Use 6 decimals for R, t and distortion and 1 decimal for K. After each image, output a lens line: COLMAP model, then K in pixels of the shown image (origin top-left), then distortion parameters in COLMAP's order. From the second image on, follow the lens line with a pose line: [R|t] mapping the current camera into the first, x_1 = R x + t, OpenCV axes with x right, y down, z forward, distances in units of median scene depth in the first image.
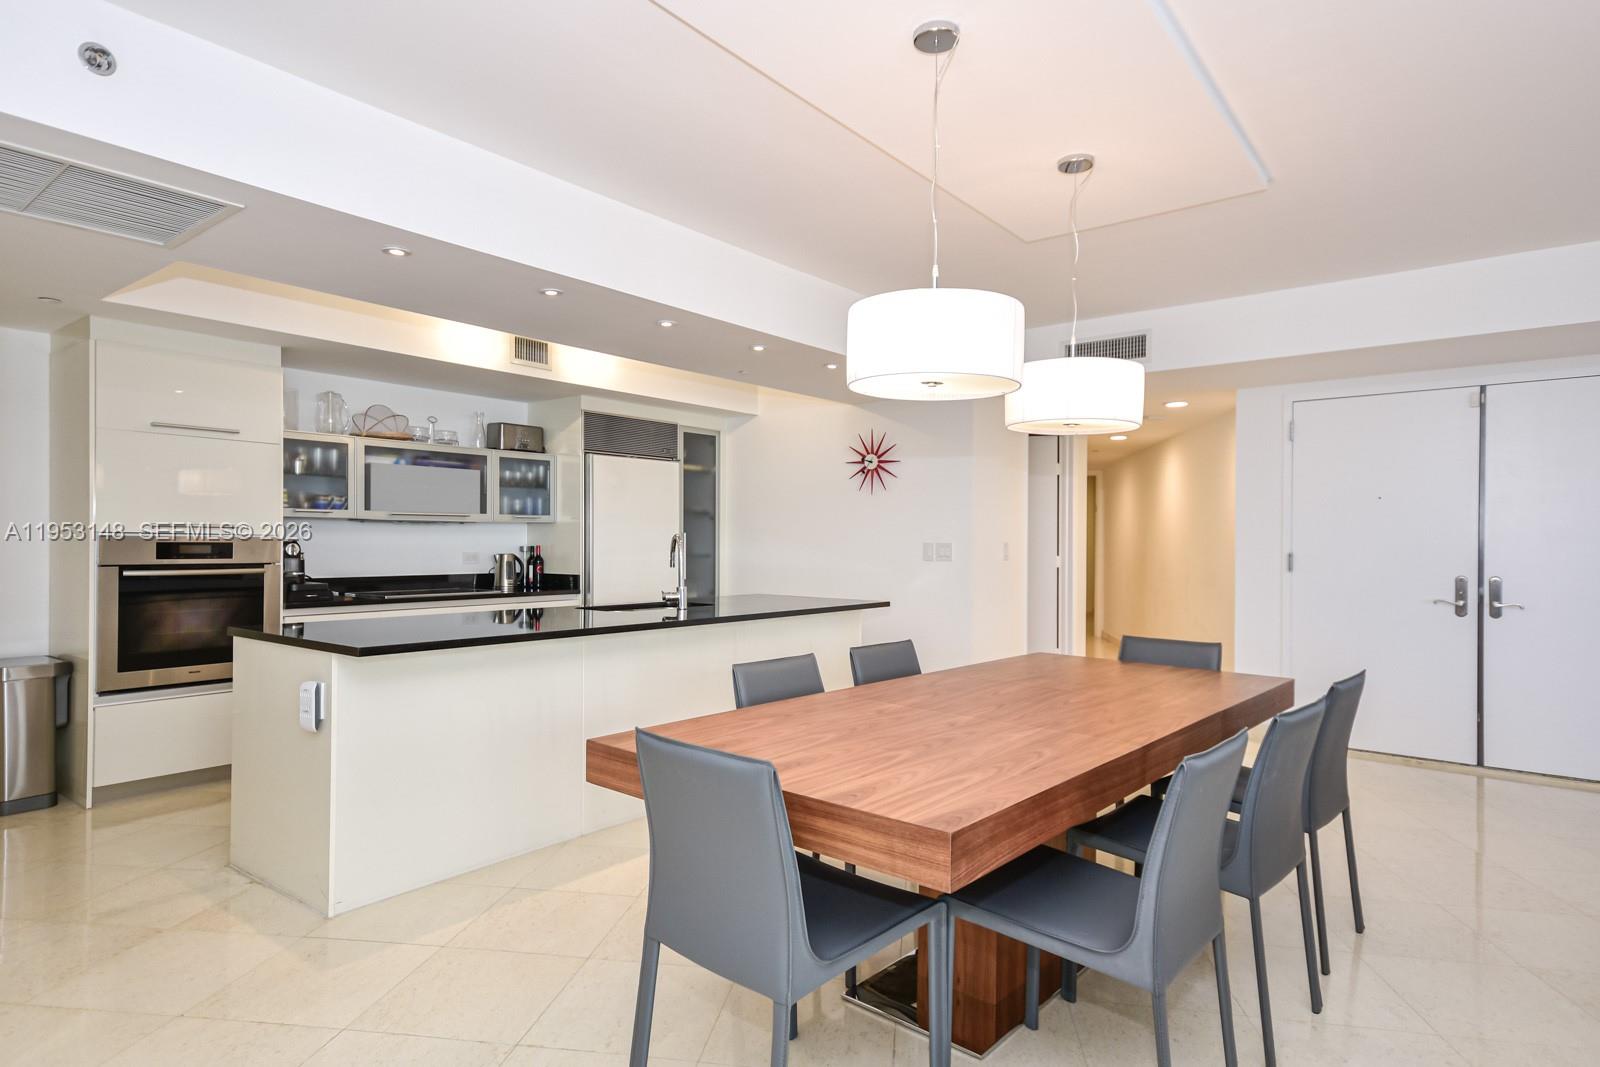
lens RADIAL K [[907.5, 0, 803.9], [0, 907.5, 543.9], [0, 0, 1]] dist [0.022222, 0.007463]
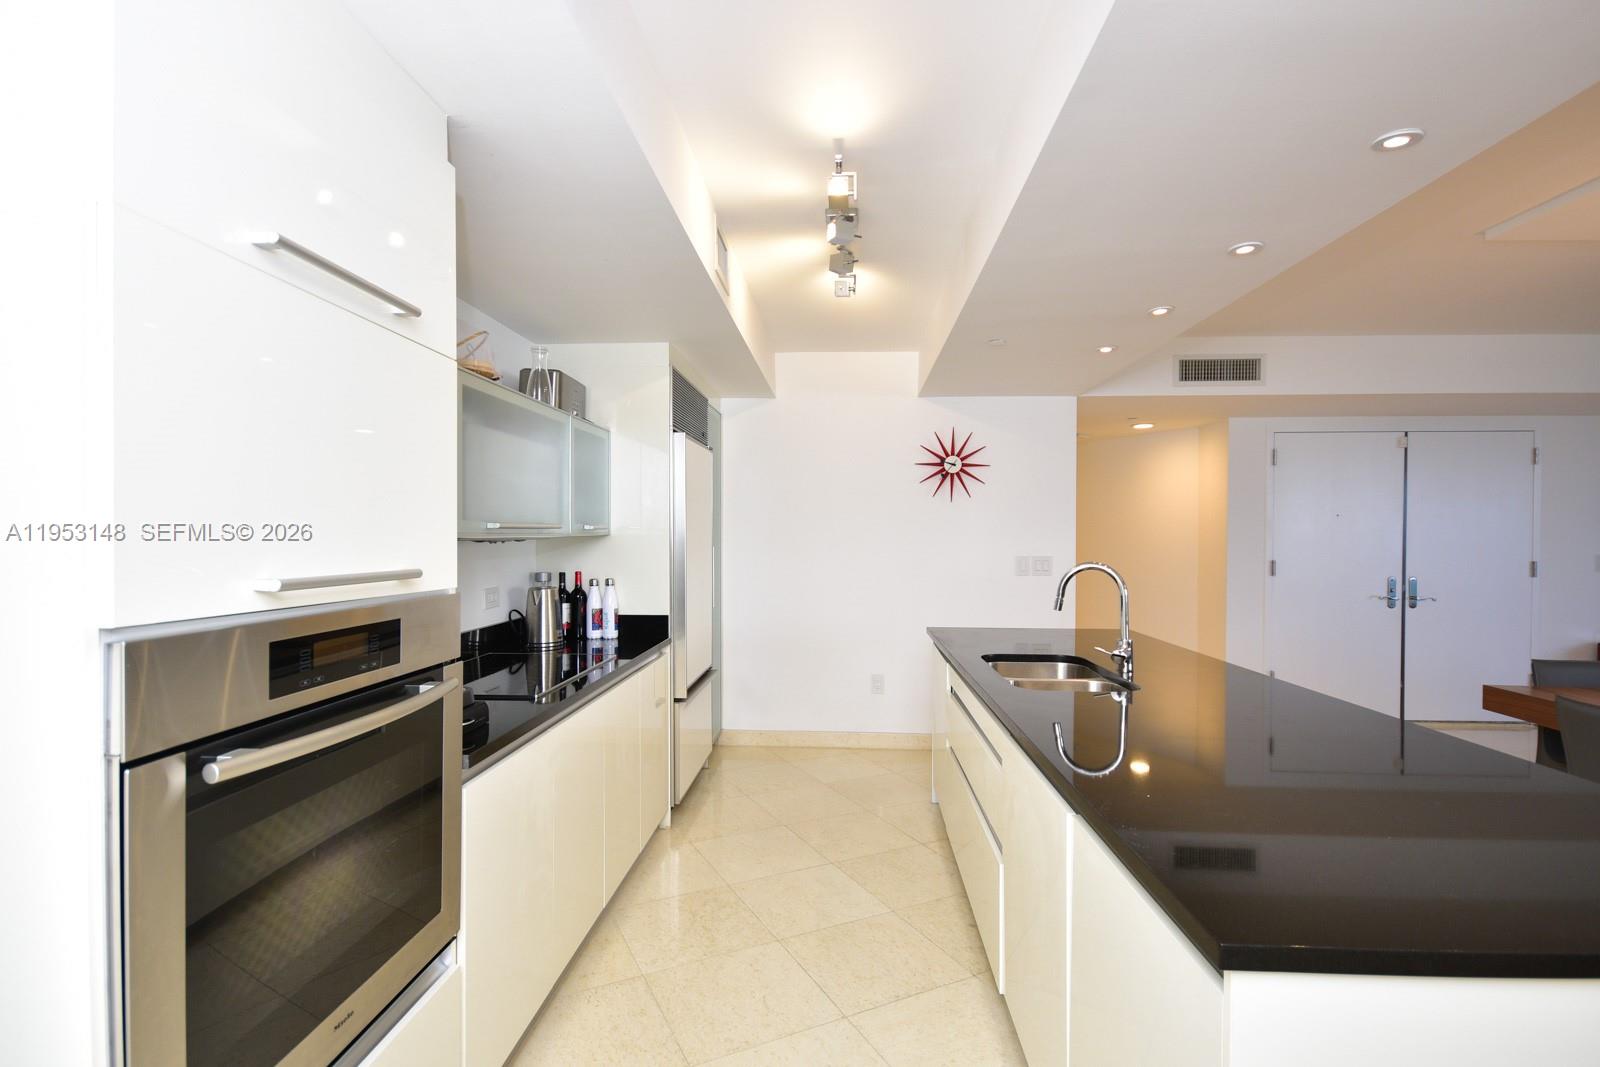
lens RADIAL K [[779.8, 0, 865.2], [0, 779.8, 540.5], [0, 0, 1]] dist [0.035559, -0.003937]
pose [[0.802387, -0.005820, 0.596776, -0.627316], [0.004294, 0.999983, 0.003979, -0.027988], [-0.596788, -0.000630, 0.802398, 0.620550]]
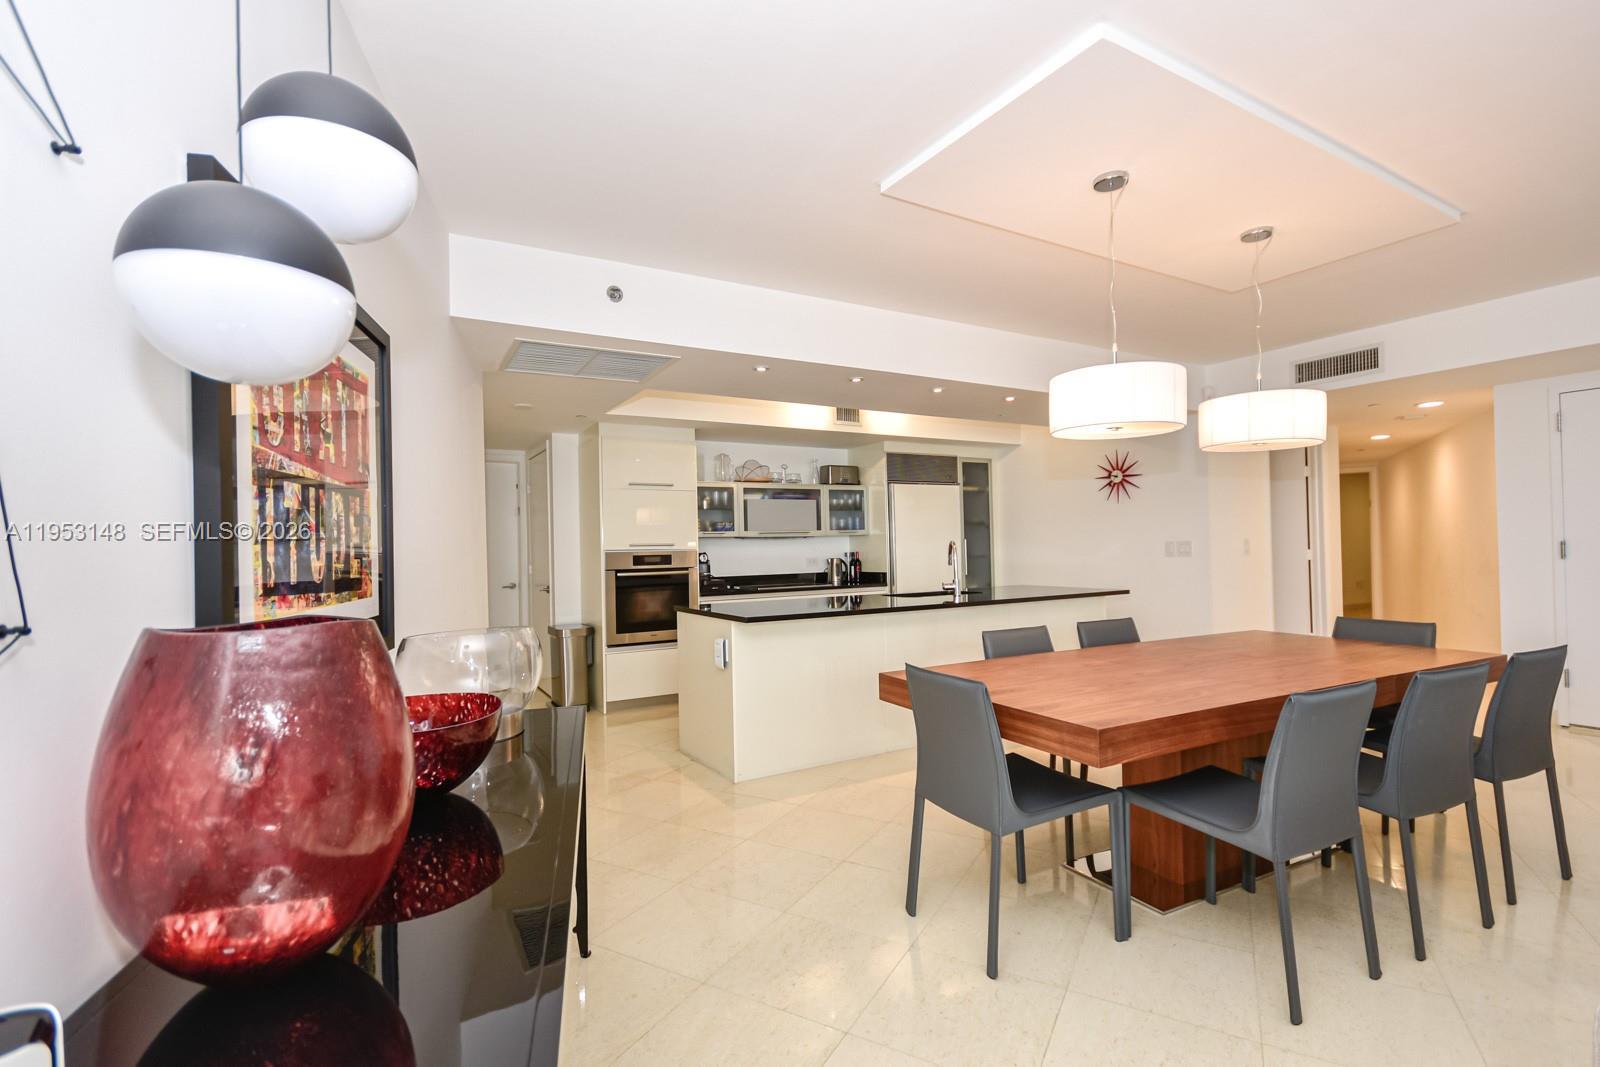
lens RADIAL K [[738.1, 0, 803.8], [0, 738.1, 535.0], [0, 0, 1]] dist [0.019872, -0.004191]
pose [[0.933879, -0.033279, -0.356036, 0.046646], [0.026805, 0.999374, -0.023101, 0.000180], [0.356582, 0.012030, 0.934187, -0.111531]]
